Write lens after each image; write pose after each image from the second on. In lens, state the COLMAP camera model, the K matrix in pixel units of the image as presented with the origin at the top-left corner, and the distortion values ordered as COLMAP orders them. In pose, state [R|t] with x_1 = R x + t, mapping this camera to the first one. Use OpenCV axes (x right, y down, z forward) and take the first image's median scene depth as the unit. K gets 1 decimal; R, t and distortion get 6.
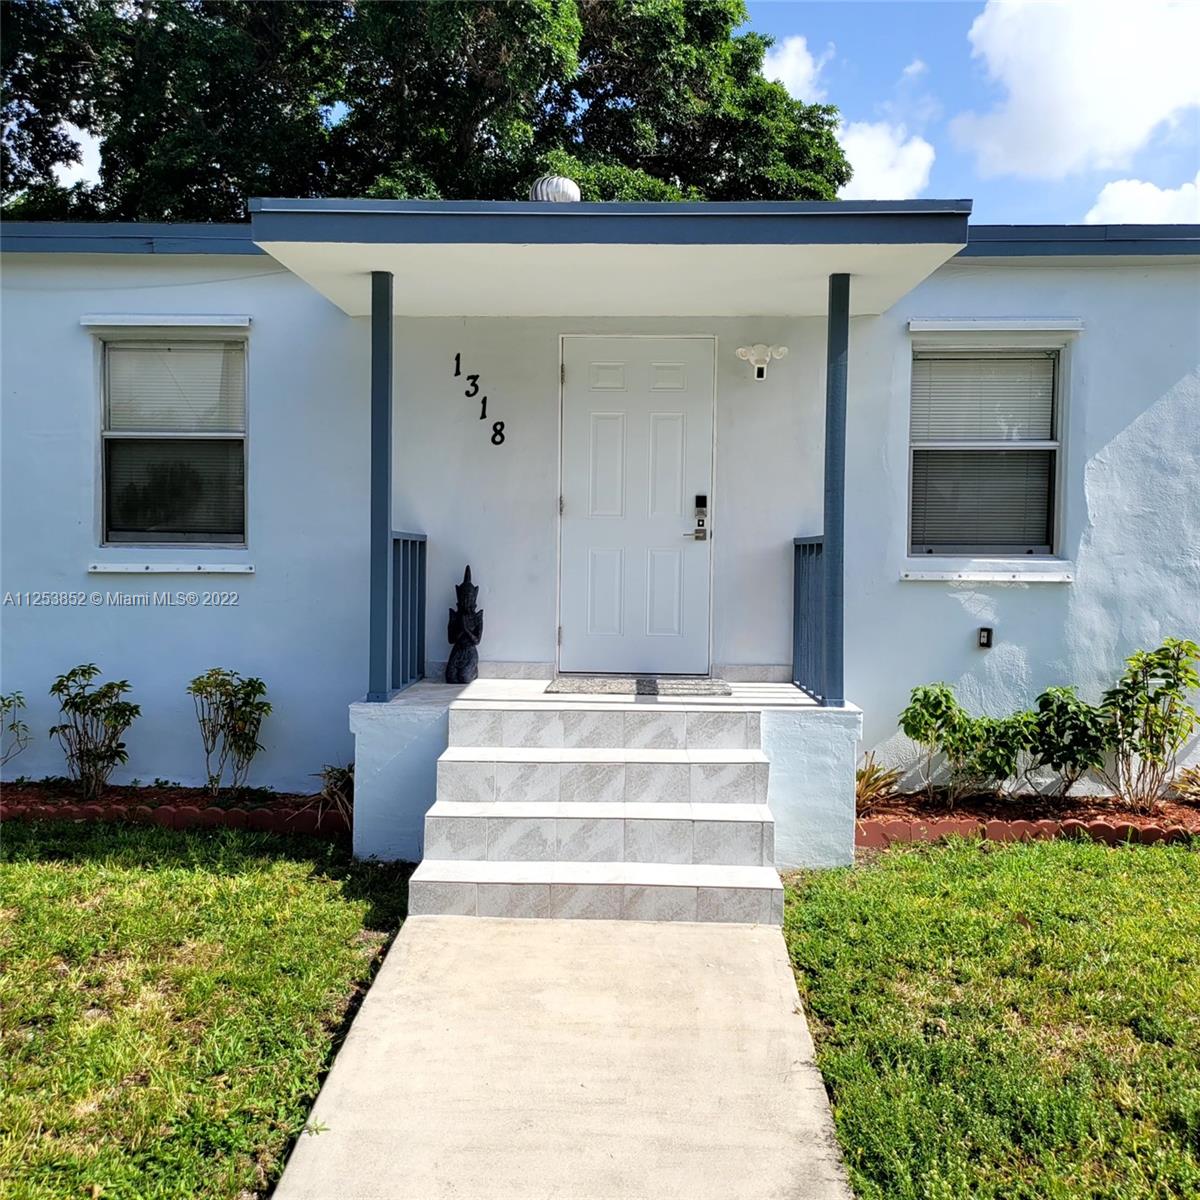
lens RADIAL K [[1056.0, 0, 630.8], [0, 1056.0, 582.3], [0, 0, 1]] dist [0.059443, -0.004850]
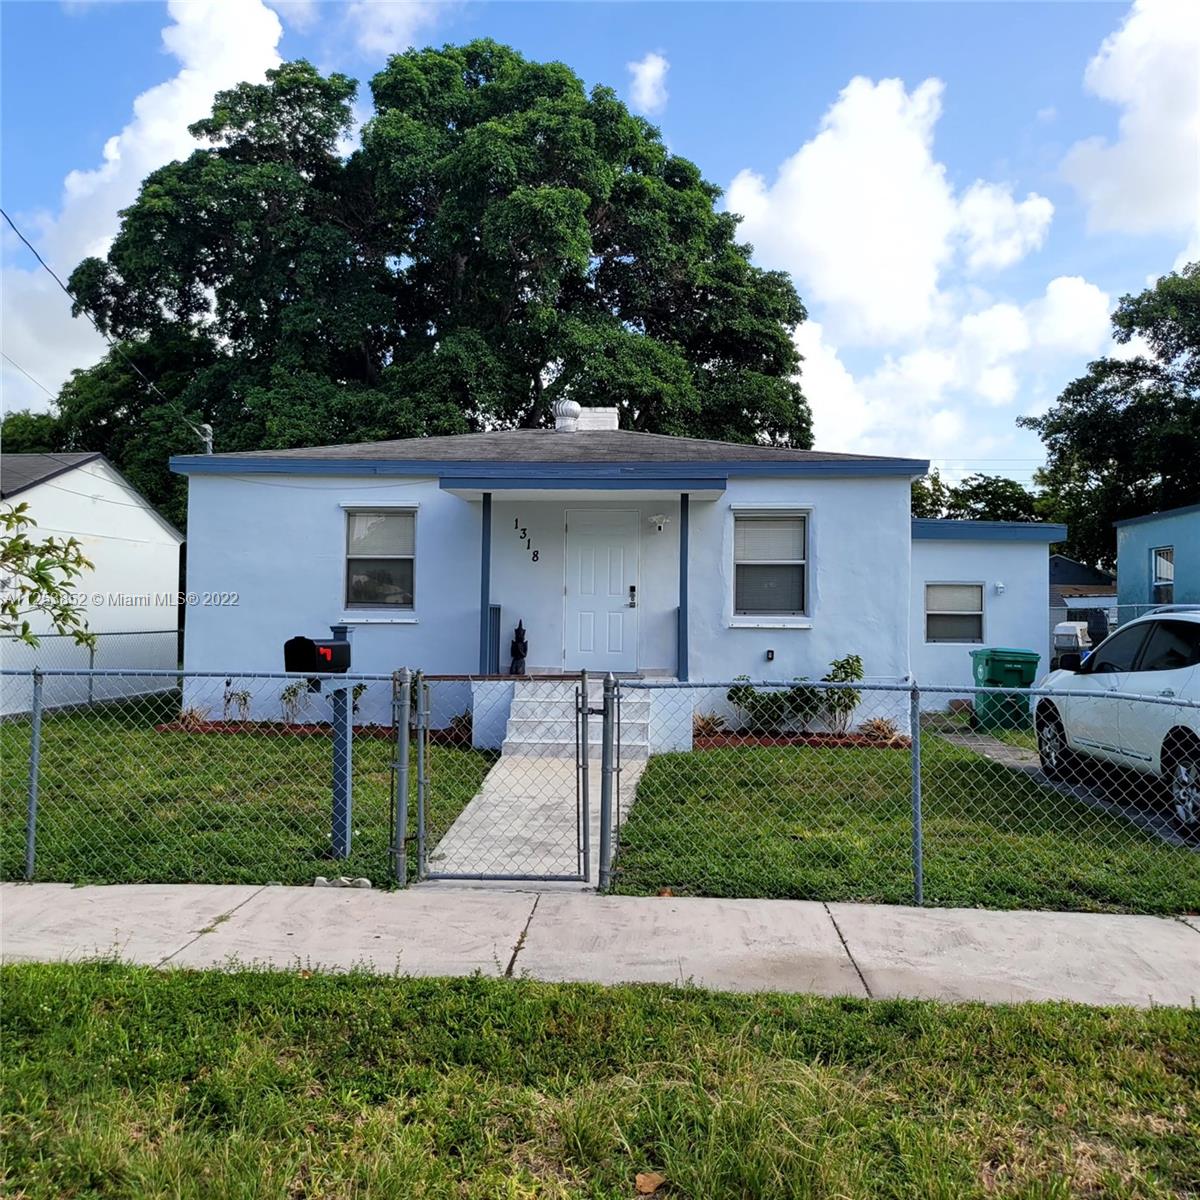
lens RADIAL K [[1056.0, 0, 630.8], [0, 1056.0, 582.3], [0, 0, 1]] dist [0.059443, -0.004850]
pose [[0.999732, 0.000181, -0.023130, 0.109270], [-0.001465, 0.998456, -0.055522, 0.025203], [0.023084, 0.055541, 0.998190, -1.058352]]
